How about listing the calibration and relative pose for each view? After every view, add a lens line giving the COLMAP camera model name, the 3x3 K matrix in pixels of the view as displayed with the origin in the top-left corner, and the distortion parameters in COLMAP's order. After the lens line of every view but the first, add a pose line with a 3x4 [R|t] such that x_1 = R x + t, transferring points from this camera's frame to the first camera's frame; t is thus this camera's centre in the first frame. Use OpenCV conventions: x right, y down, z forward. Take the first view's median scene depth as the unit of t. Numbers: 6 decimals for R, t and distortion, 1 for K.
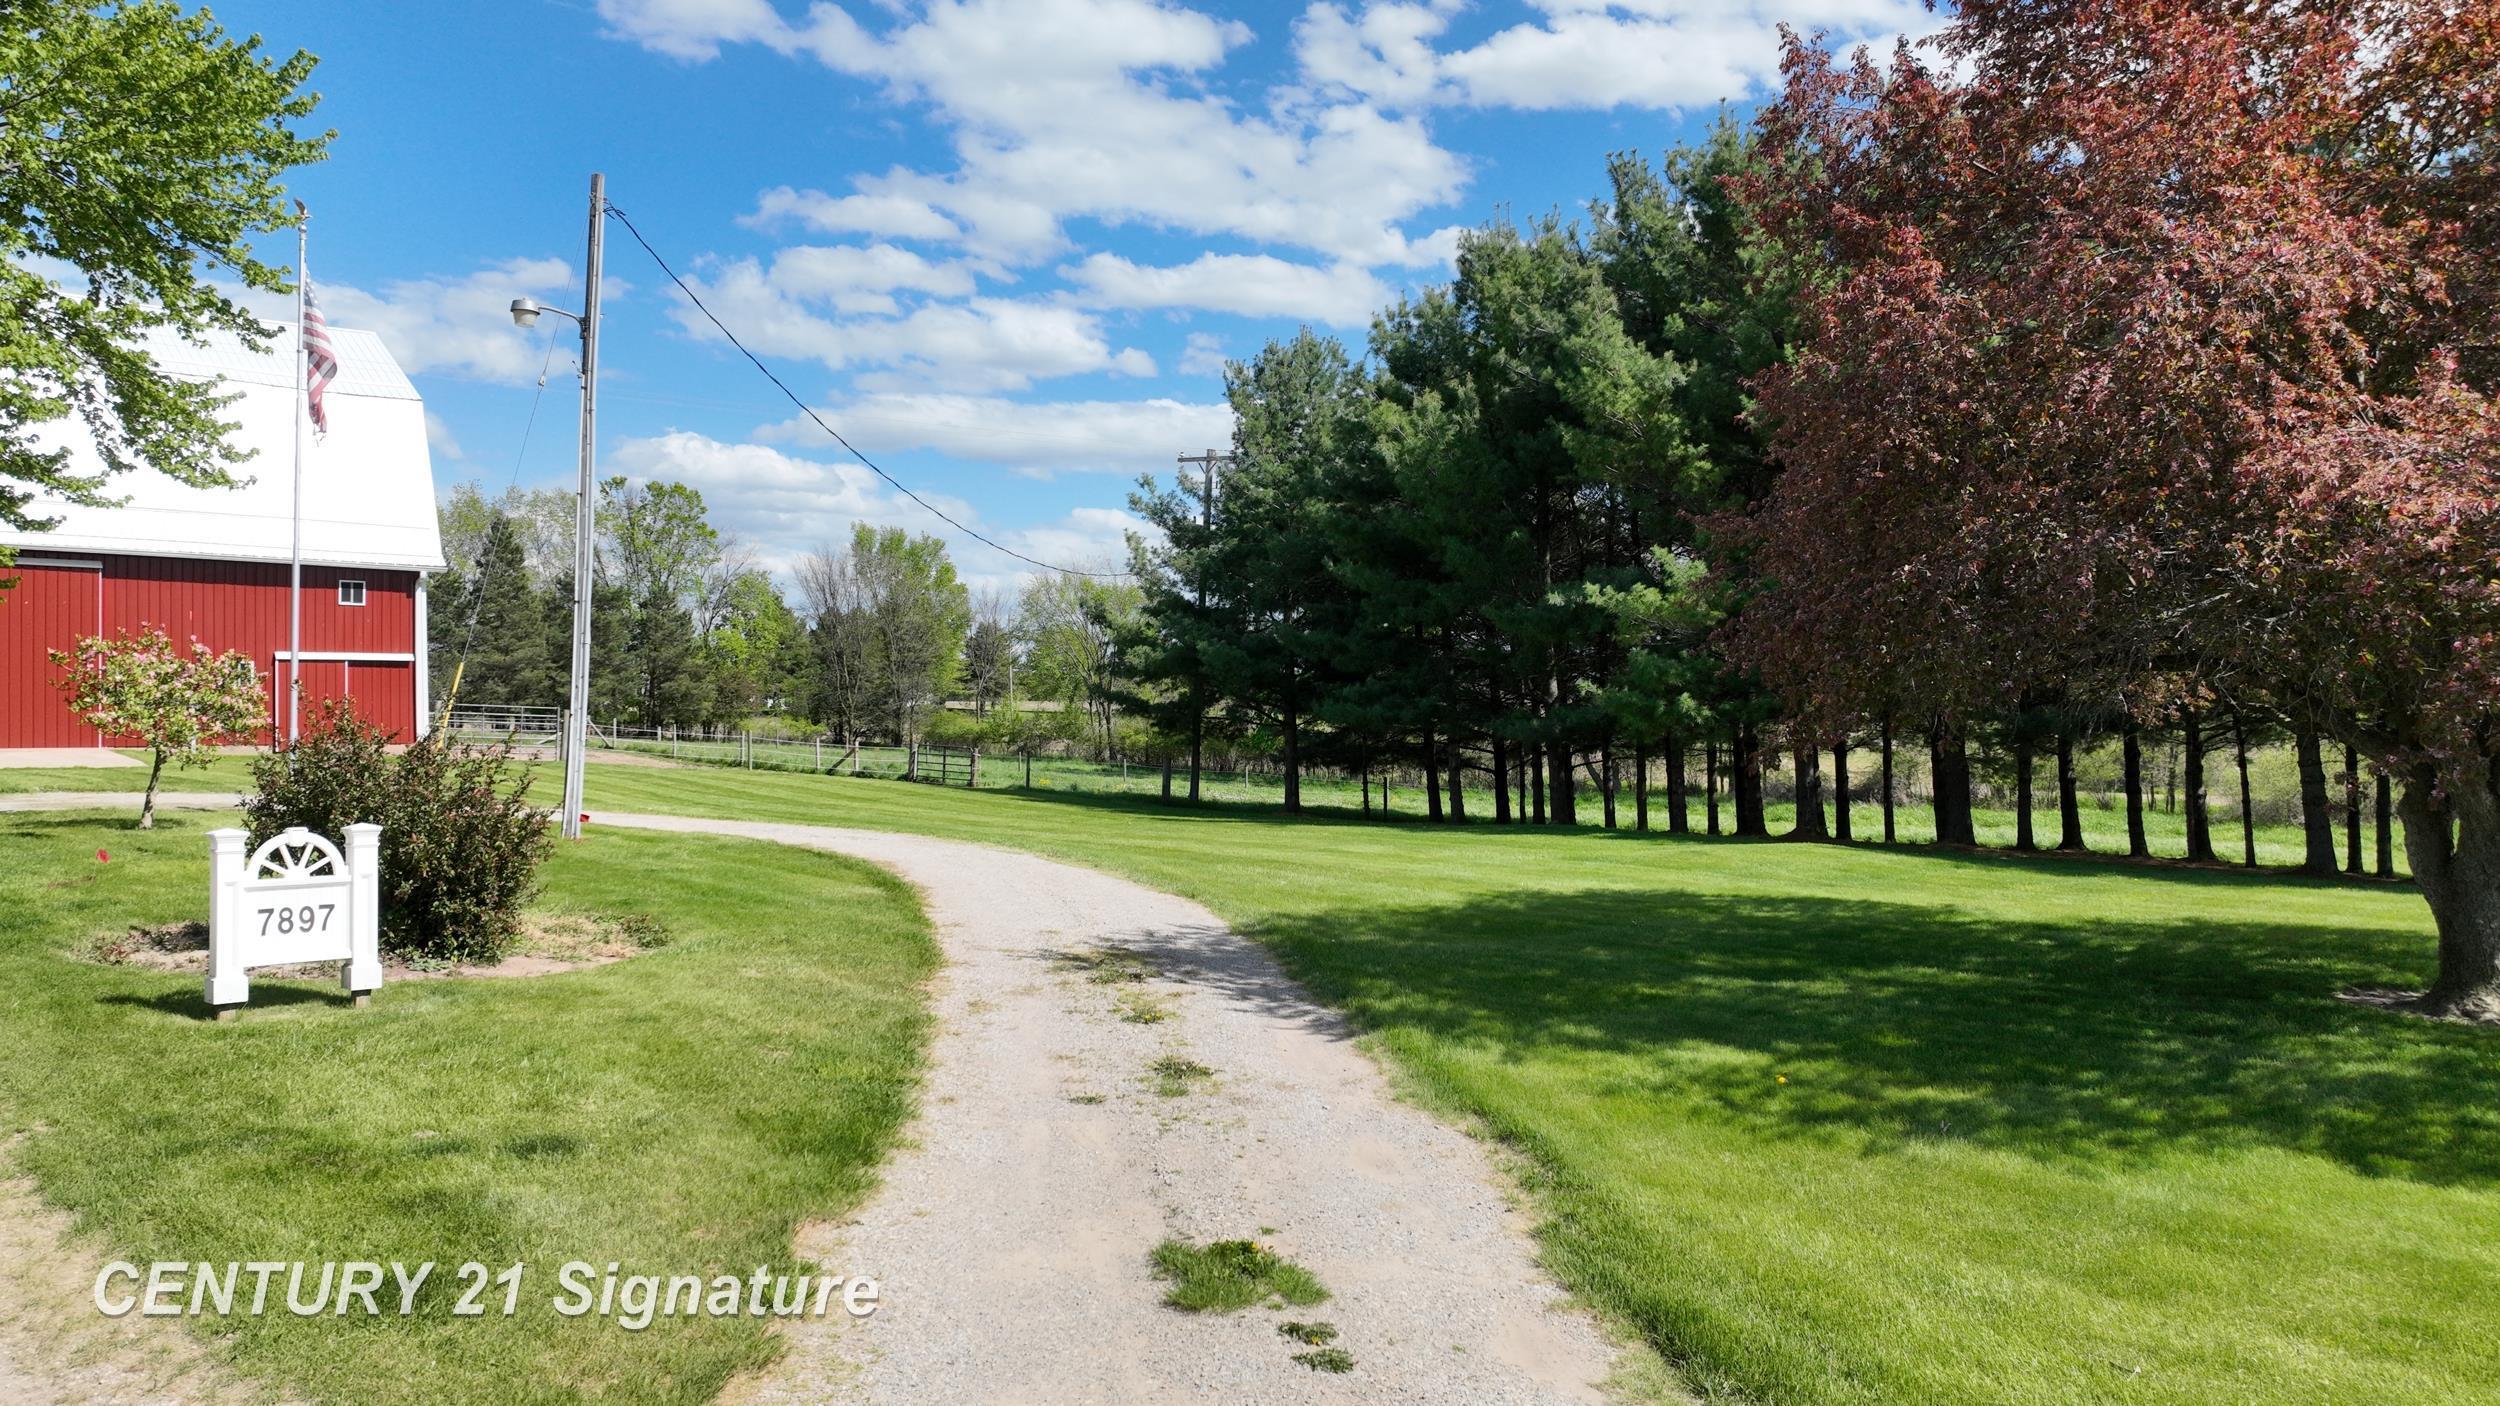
lens RADIAL K [[1757.5, 0, 1248.1], [0, 1757.5, 704.0], [0, 0, 1]] dist [0.007582, 0.002546]
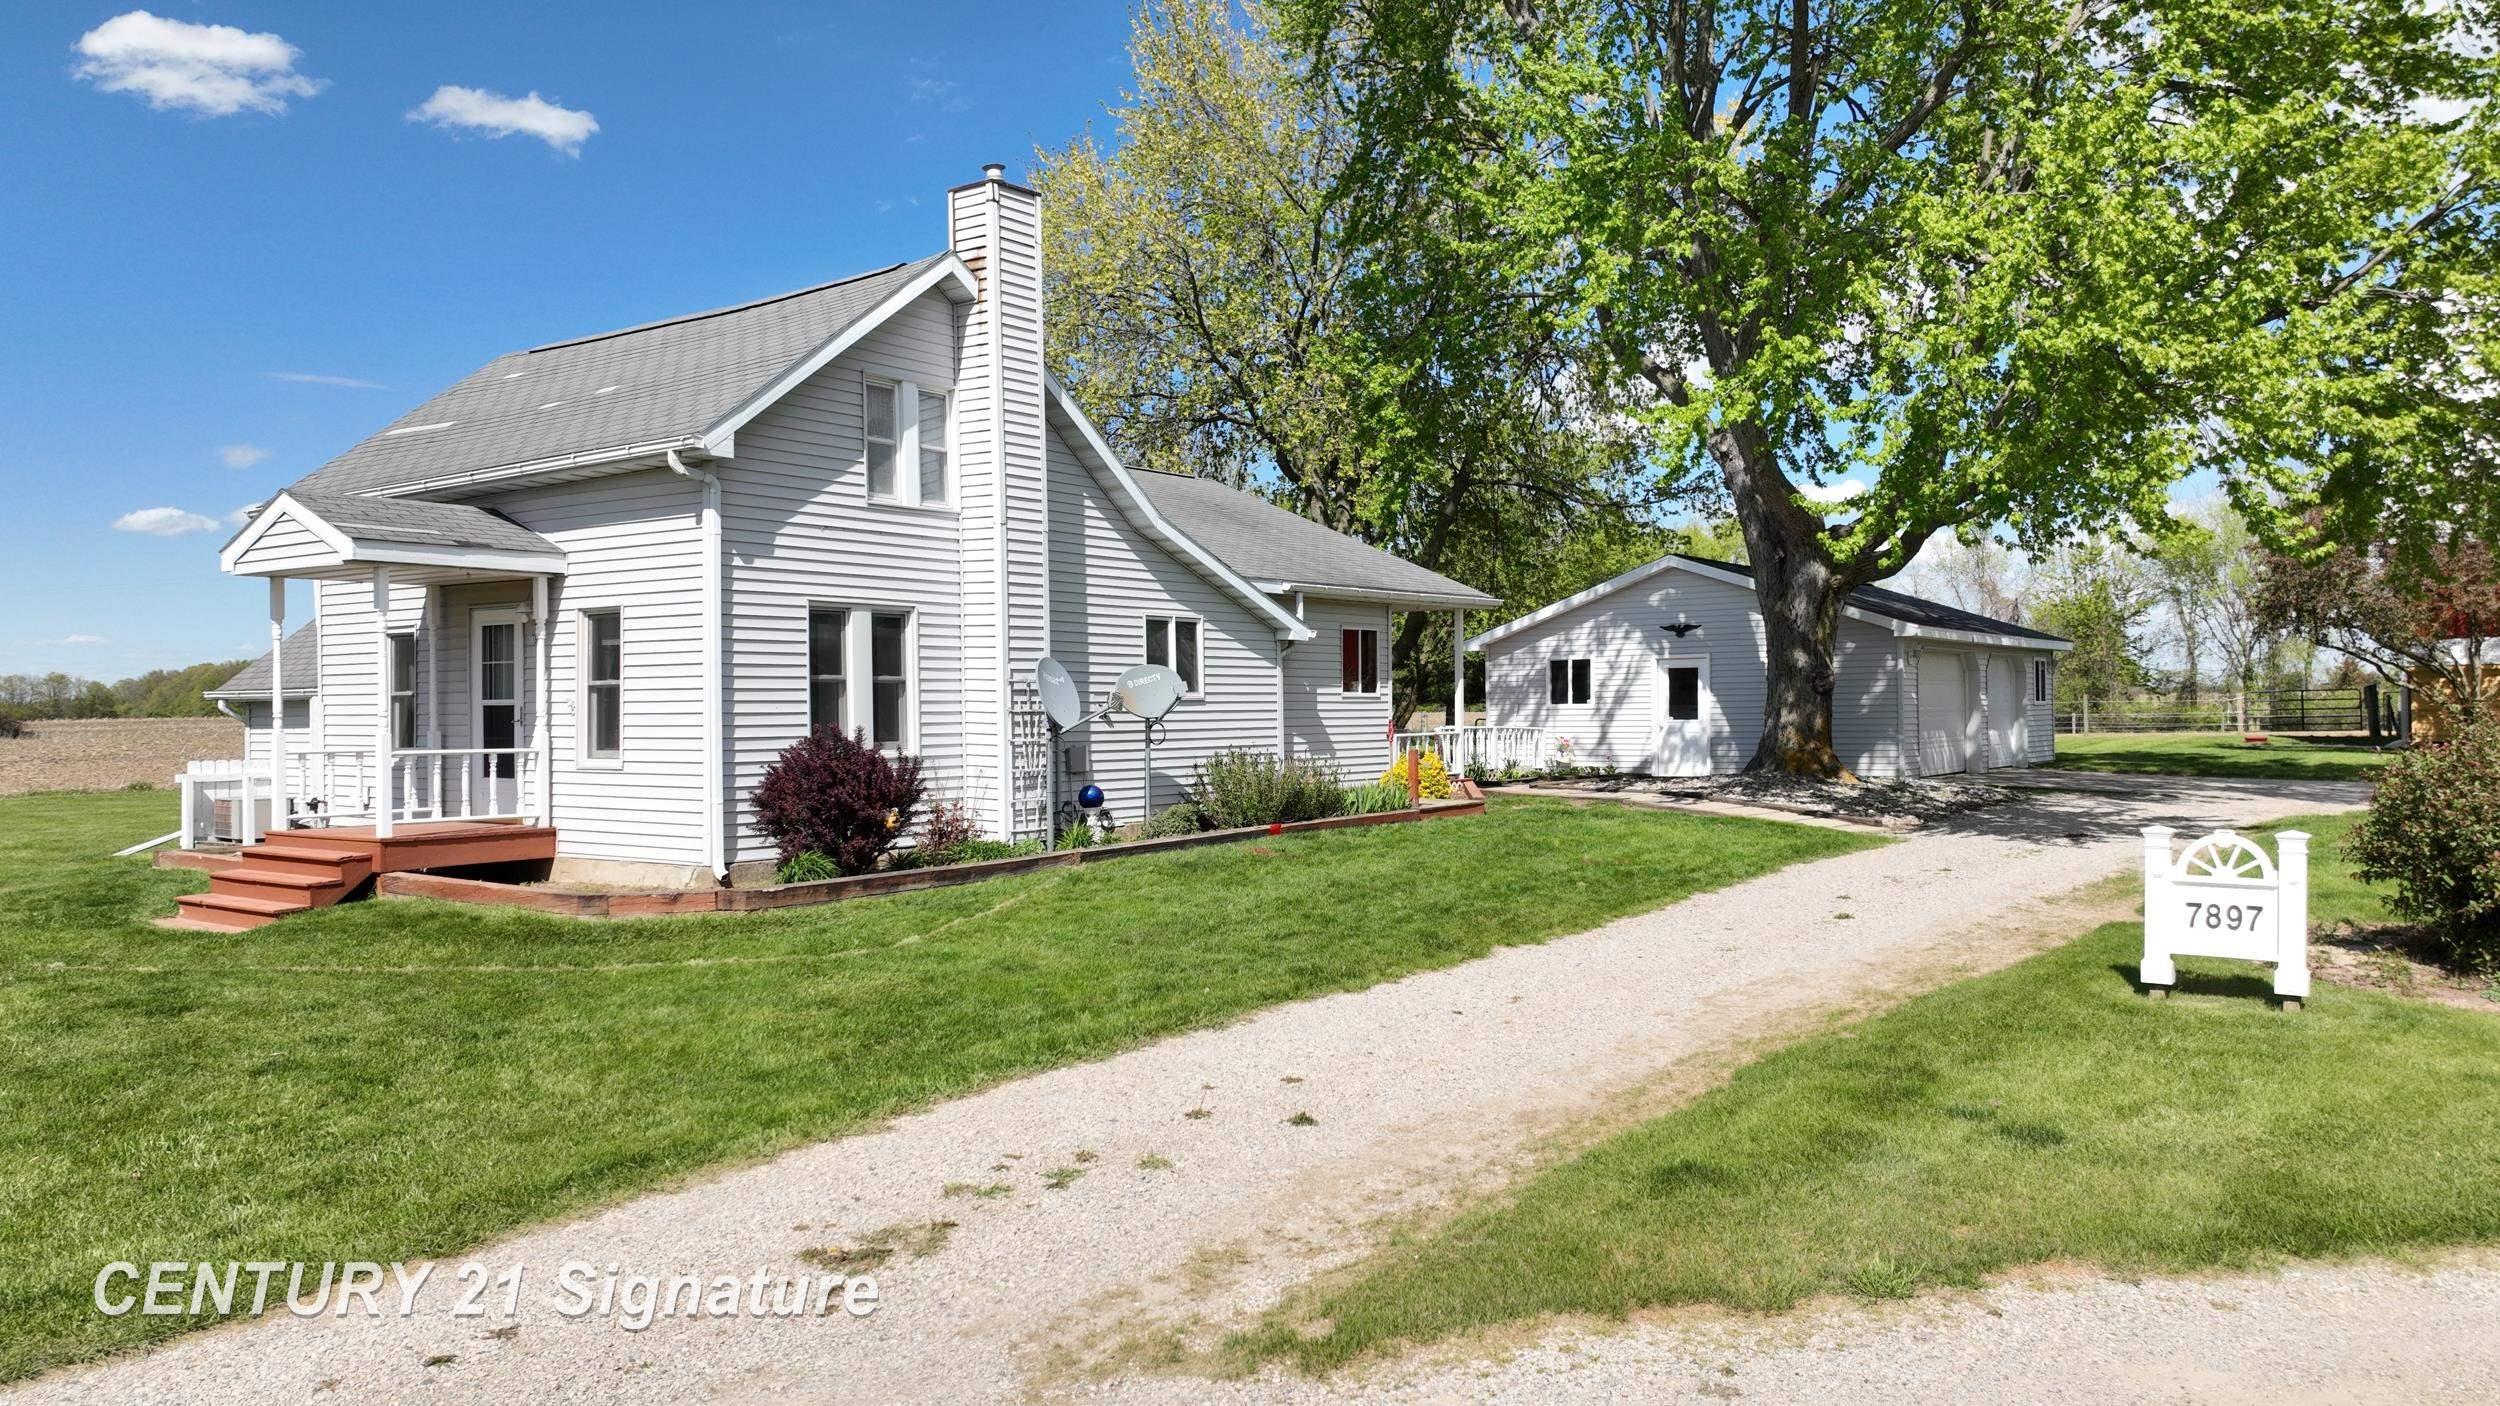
lens RADIAL K [[1755.6, 0, 1248.6], [0, 1755.6, 696.9], [0, 0, 1]] dist [0.008702, 0.004164]
pose [[0.143532, -0.007466, -0.989618, 0.094757], [0.009658, 0.999934, -0.006144, -0.001938], [0.989599, -0.008676, 0.143595, 0.060749]]
